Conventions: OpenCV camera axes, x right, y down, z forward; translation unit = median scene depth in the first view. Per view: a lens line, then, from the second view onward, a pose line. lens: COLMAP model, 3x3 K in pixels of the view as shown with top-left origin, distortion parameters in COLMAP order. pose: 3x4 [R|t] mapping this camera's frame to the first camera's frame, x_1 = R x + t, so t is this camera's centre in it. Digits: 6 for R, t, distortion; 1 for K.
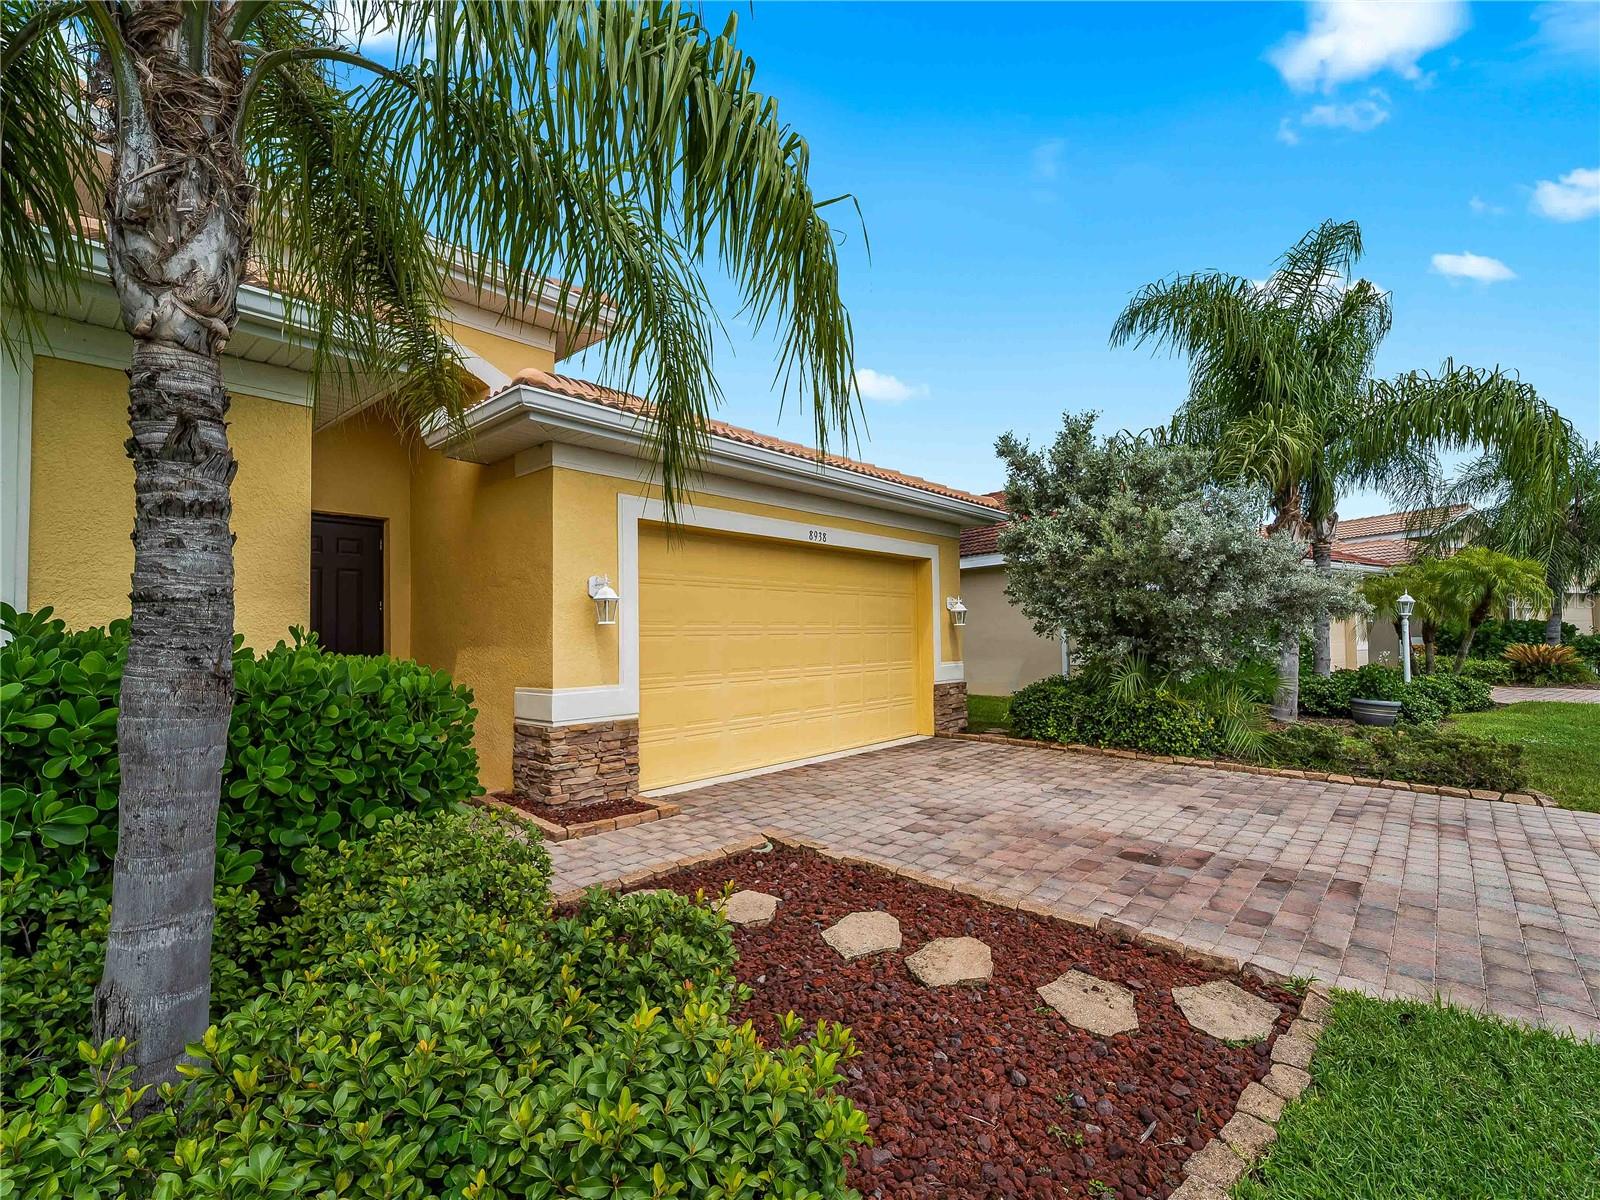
lens RADIAL K [[726.4, 0, 807.9], [0, 726.4, 611.6], [0, 0, 1]] dist [-0.002172, -0.001180]
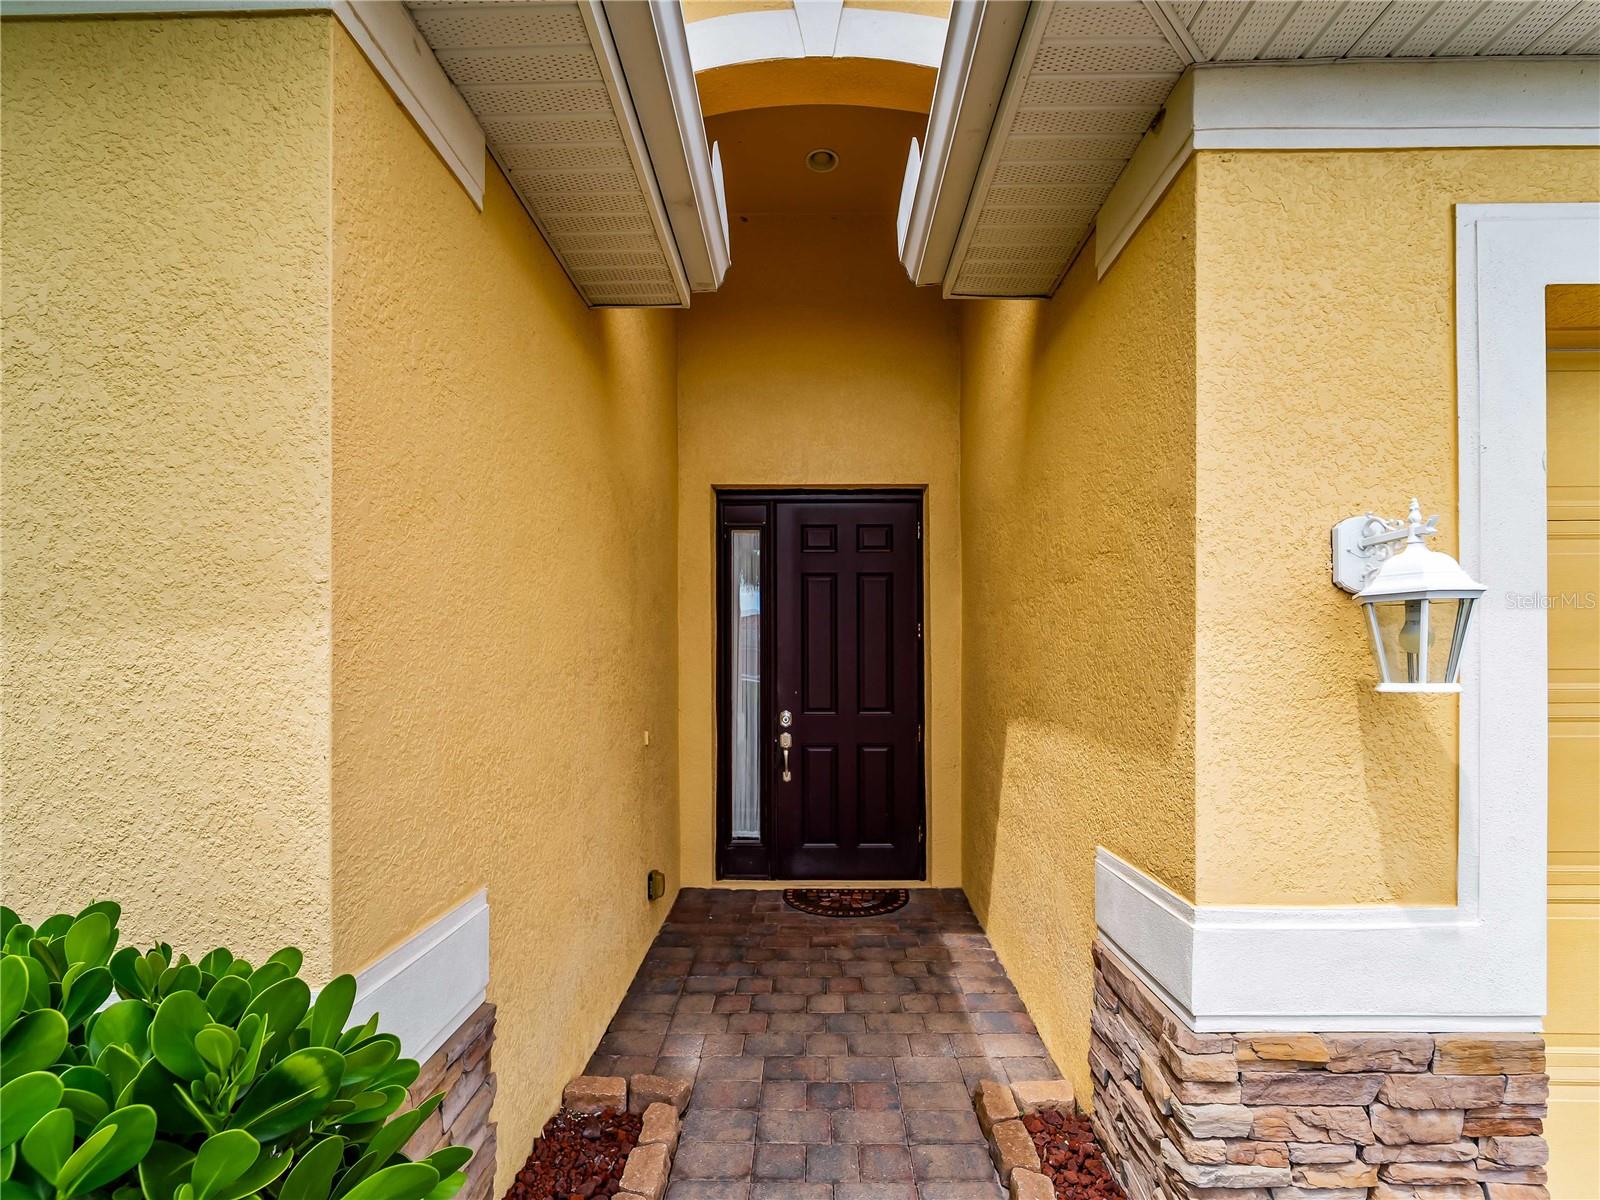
lens RADIAL K [[746.5, 0, 802.4], [0, 746.5, 665.6], [0, 0, 1]] dist [-0.003875, -0.000277]
pose [[0.641719, 0.016328, -0.766766, -0.201248], [0.021084, 0.999020, 0.038919, -0.006435], [0.766650, -0.041142, 0.640746, 0.621293]]
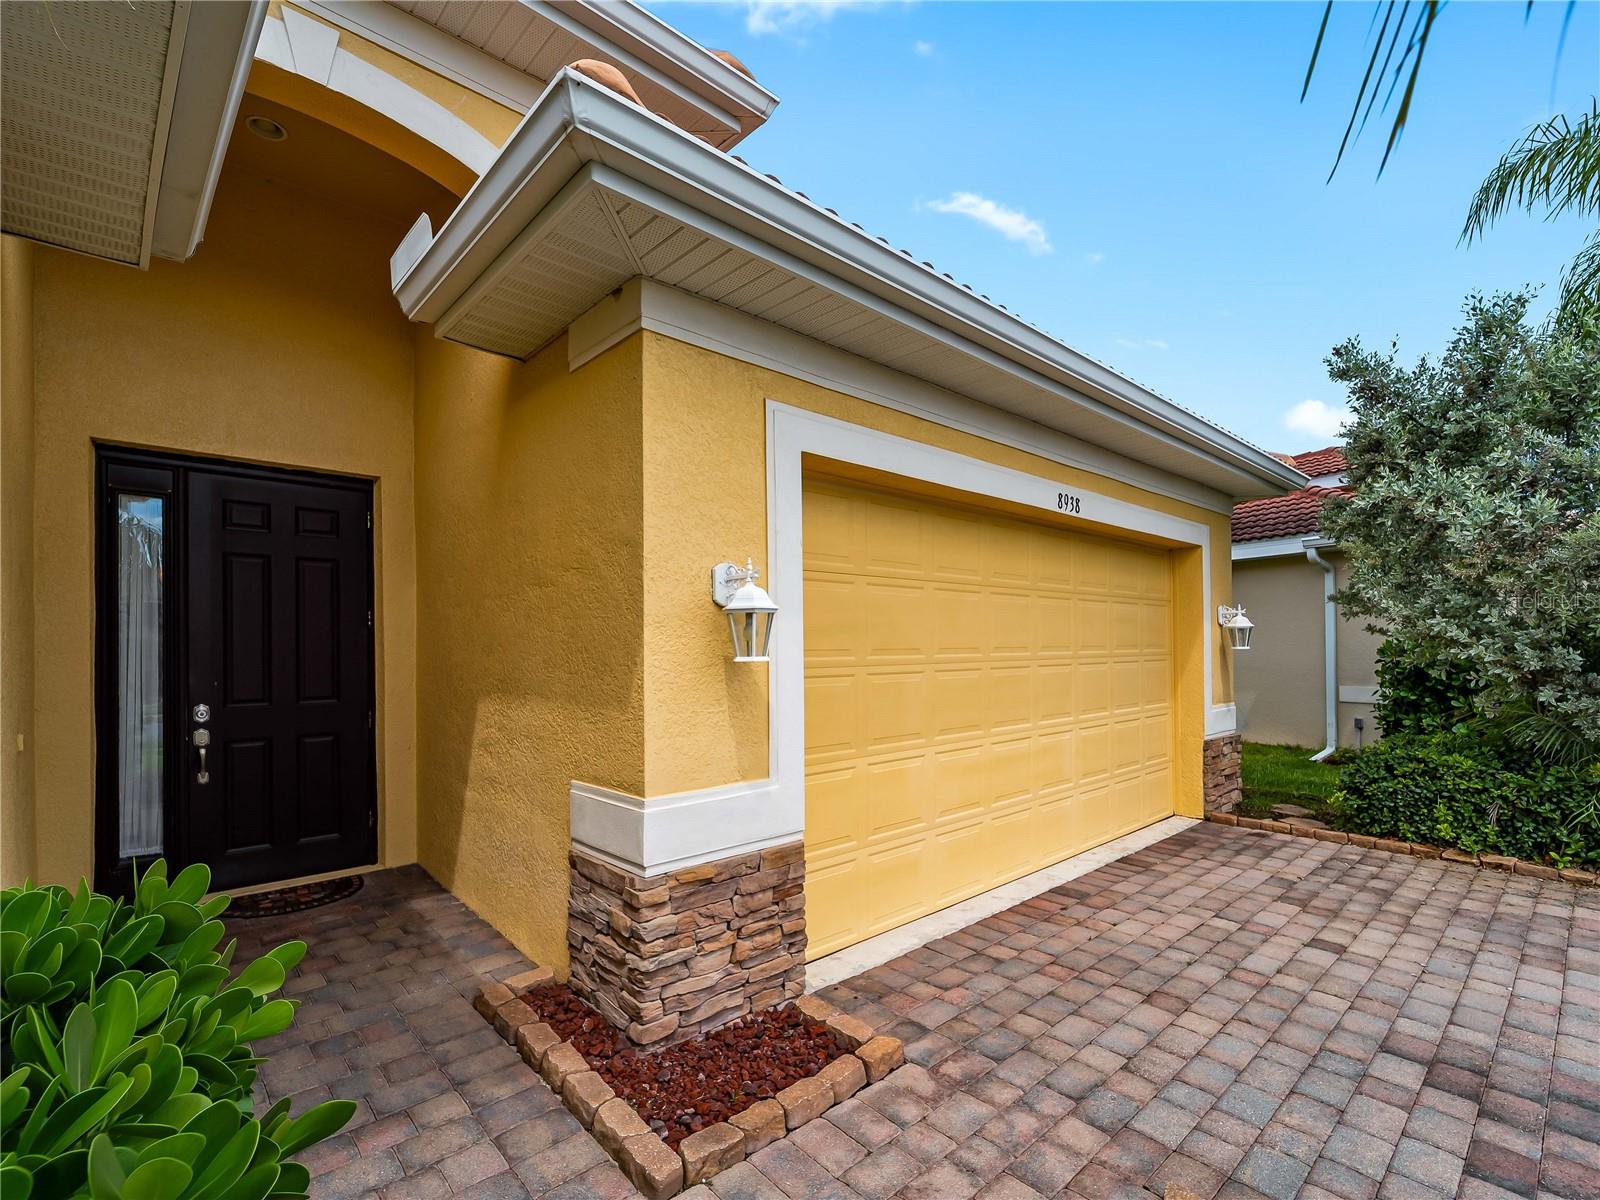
lens RADIAL K [[747.8, 0, 805.8], [0, 747.8, 643.4], [0, 0, 1]] dist [-0.002713, -0.000727]
pose [[0.994513, 0.006245, -0.104424, -0.177589], [-0.003078, 0.999531, 0.030469, -0.009275], [0.104565, -0.029980, 0.994066, 0.477939]]
